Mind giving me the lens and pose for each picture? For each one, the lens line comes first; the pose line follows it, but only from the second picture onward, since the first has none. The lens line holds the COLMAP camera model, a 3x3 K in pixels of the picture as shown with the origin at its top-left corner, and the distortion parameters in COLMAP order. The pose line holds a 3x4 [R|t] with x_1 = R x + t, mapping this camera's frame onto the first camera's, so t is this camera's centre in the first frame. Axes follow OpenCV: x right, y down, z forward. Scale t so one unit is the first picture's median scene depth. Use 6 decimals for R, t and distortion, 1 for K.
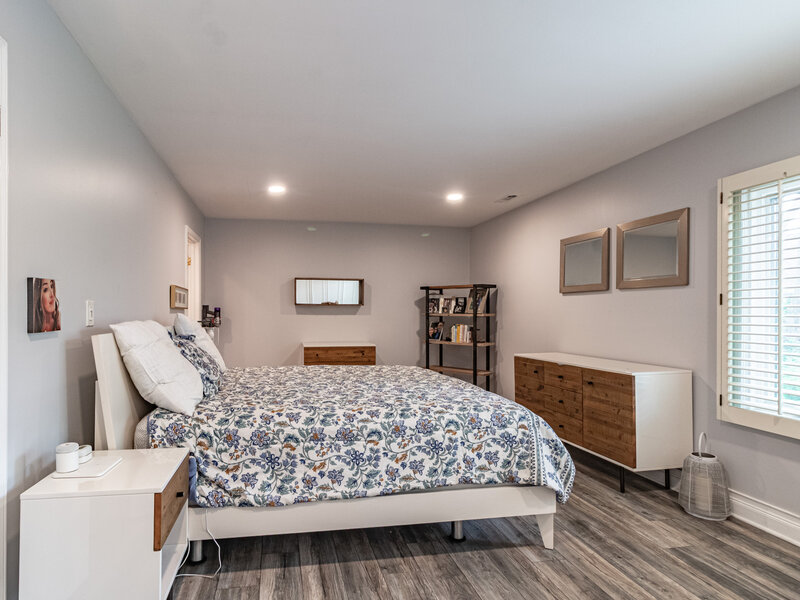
lens RADIAL K [[411.1, 0, 400.0], [0, 411.1, 300.0], [0, 0, 1]] dist [-0.003270, -0.000557]
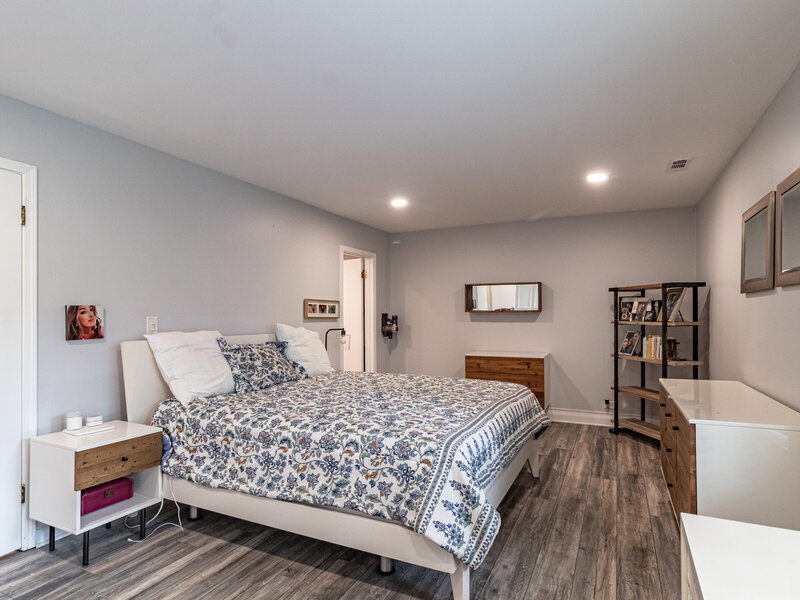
lens RADIAL K [[434.5, 0, 402.8], [0, 434.5, 304.6], [0, 0, 1]] dist [0.000113, 0.000466]
pose [[0.826860, -0.019706, -0.562062, 0.811067], [0.020674, 0.999776, -0.004638, -0.016715], [0.562027, -0.007785, 0.827082, 0.237294]]
